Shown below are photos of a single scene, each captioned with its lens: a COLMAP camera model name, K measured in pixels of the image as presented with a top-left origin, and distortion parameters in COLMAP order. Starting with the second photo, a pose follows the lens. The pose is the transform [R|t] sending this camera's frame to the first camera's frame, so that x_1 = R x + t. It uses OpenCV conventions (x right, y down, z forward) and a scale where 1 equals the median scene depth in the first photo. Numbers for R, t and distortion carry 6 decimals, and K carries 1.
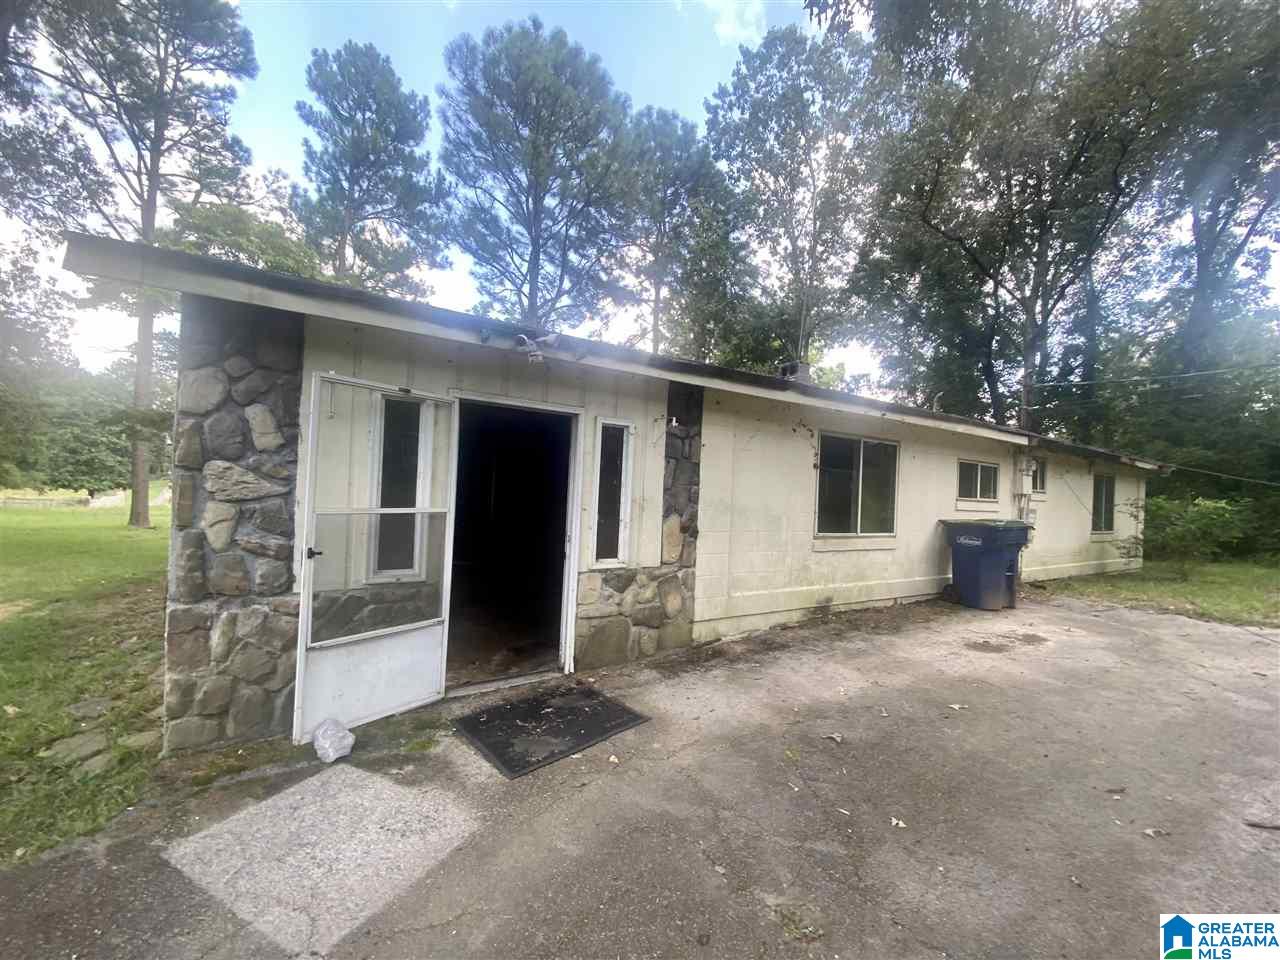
lens RADIAL K [[521.9, 0, 646.4], [0, 521.9, 481.6], [0, 0, 1]] dist [0.018601, -0.018893]
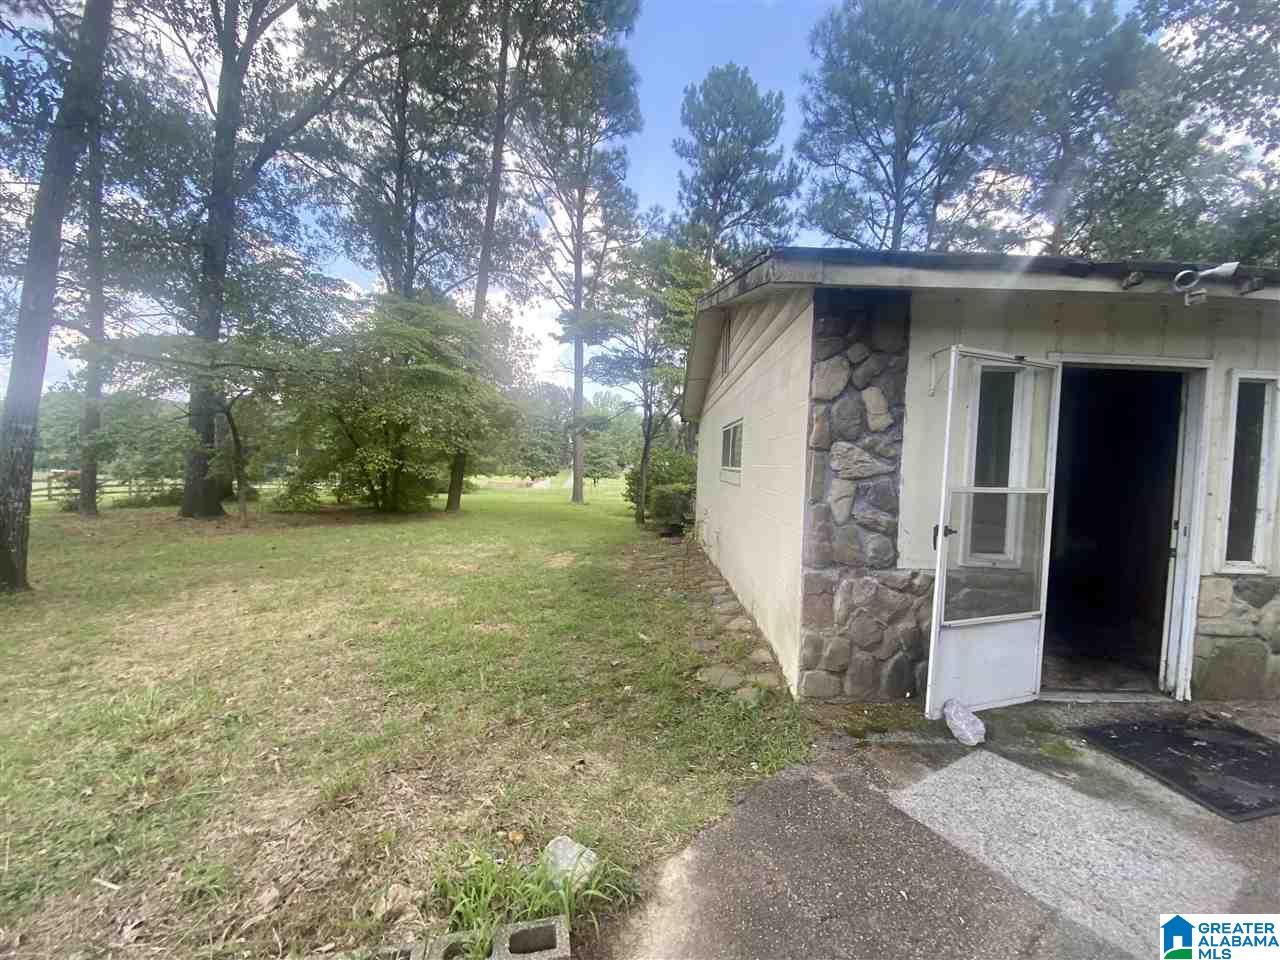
lens RADIAL K [[521.9, 0, 646.4], [0, 521.9, 481.6], [0, 0, 1]] dist [0.018601, -0.018893]
pose [[0.829998, 0.004774, -0.557745, -0.426664], [0.009659, 0.999690, 0.022930, 0.010995], [0.557682, -0.024419, 0.829695, -0.104787]]
